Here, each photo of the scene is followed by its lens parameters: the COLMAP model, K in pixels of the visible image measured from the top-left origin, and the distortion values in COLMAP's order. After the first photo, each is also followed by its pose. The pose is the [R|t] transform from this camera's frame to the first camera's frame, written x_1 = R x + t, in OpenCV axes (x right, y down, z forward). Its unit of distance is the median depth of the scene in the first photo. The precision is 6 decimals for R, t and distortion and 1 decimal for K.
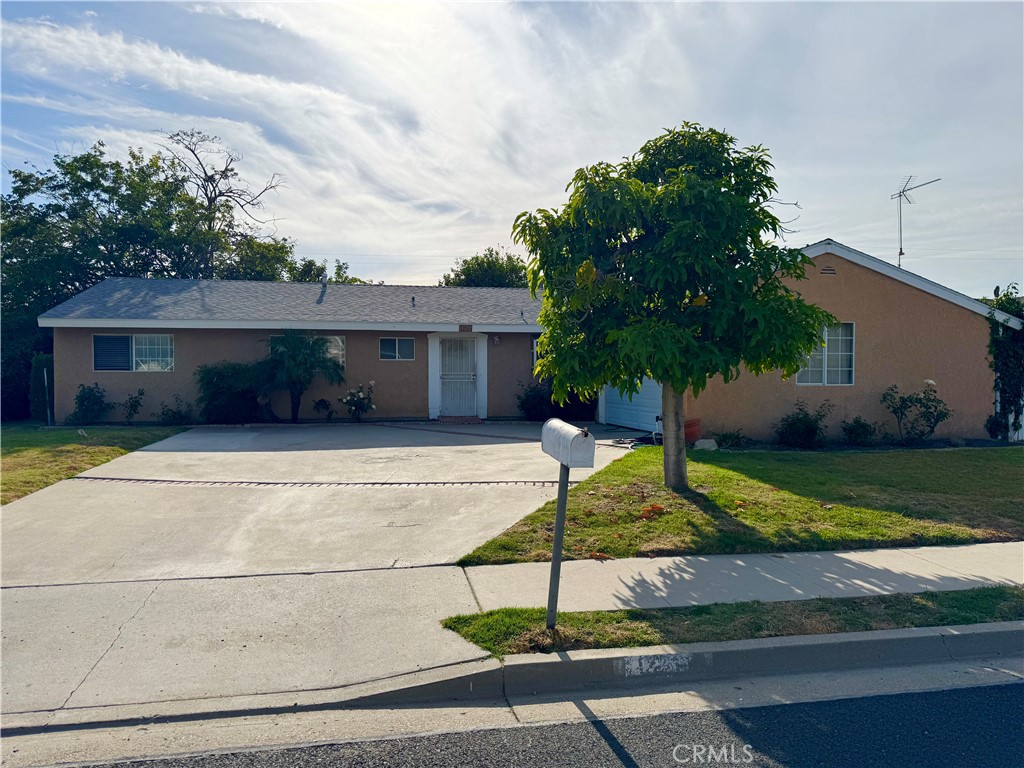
lens RADIAL K [[717.5, 0, 508.1], [0, 717.5, 388.6], [0, 0, 1]] dist [0.067407, -0.075615]
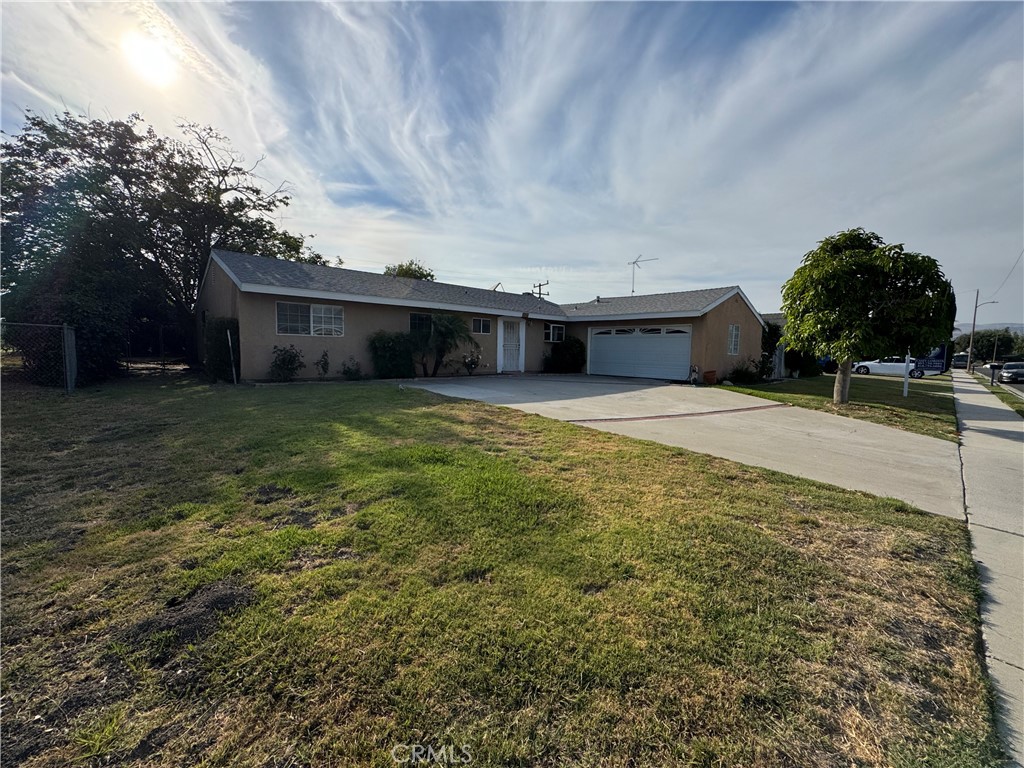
lens RADIAL K [[411.7, 0, 512.0], [0, 411.7, 384.0], [0, 0, 1]] dist [-0.001486, 0.000639]
pose [[0.851947, -0.022991, 0.523123, -0.685711], [-0.016314, 0.997385, 0.070403, 0.003384], [-0.523374, -0.068514, 0.849344, 0.288383]]
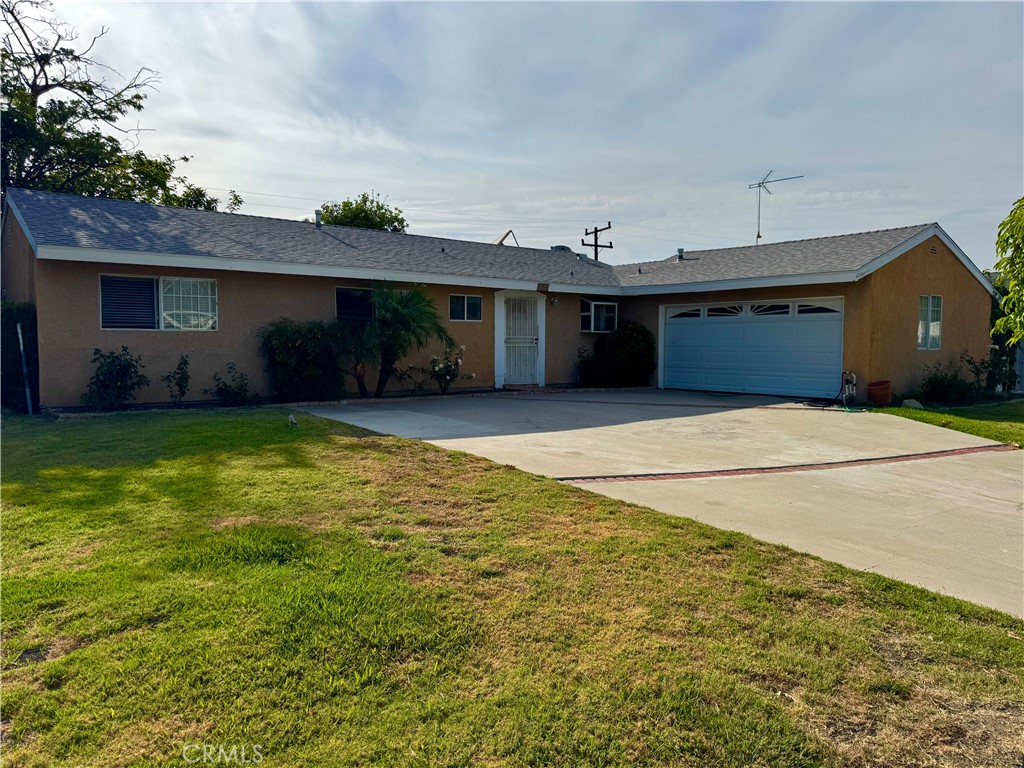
lens RADIAL K [[717.5, 0, 508.1], [0, 717.5, 388.6], [0, 0, 1]] dist [0.067407, -0.075615]
pose [[0.890454, -0.021924, 0.454546, -0.623933], [-0.001726, 0.998669, 0.051549, -0.004562], [-0.455071, -0.046687, 0.889231, 0.258536]]
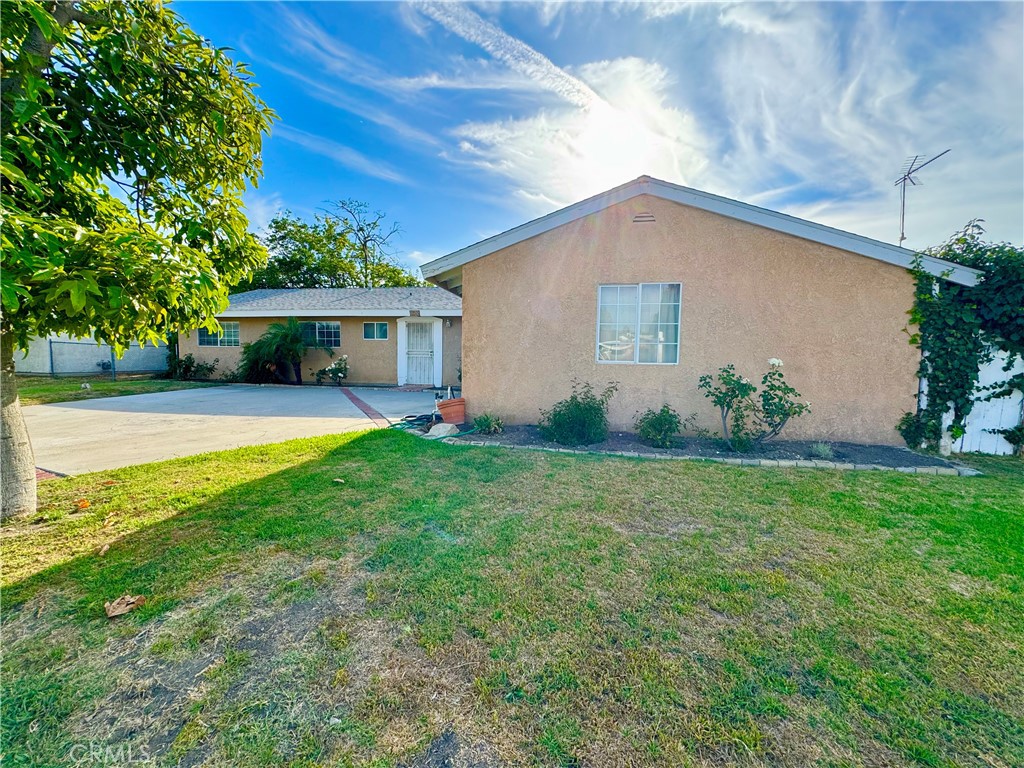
lens RADIAL K [[412.7, 0, 512.0], [0, 412.7, 384.0], [0, 0, 1]] dist [-0.001335, -0.000022]
pose [[0.933244, 0.039142, -0.357104, 0.433266], [-0.024404, 0.998658, 0.045684, 0.000604], [0.358413, -0.033920, 0.932947, 0.481889]]
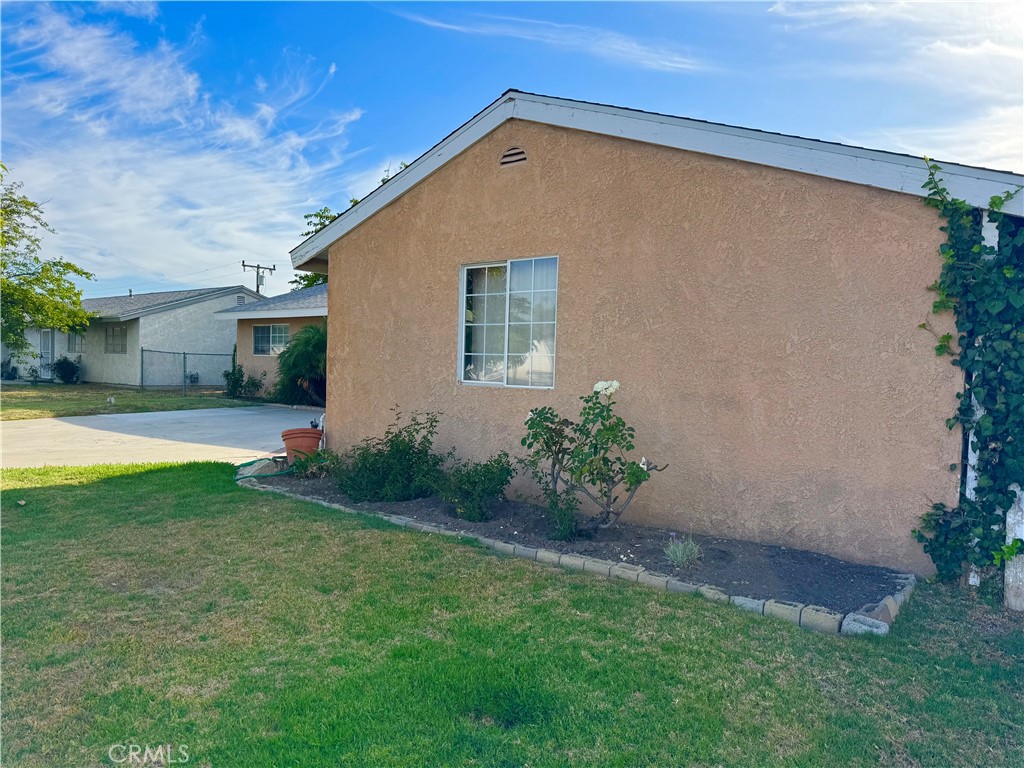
lens RADIAL K [[717.5, 0, 508.1], [0, 717.5, 388.6], [0, 0, 1]] dist [0.067407, -0.075615]
pose [[0.644659, 0.042676, -0.763278, 0.754233], [-0.042178, 0.998905, 0.020227, -0.012002], [0.763306, 0.019154, 0.645753, 0.624362]]
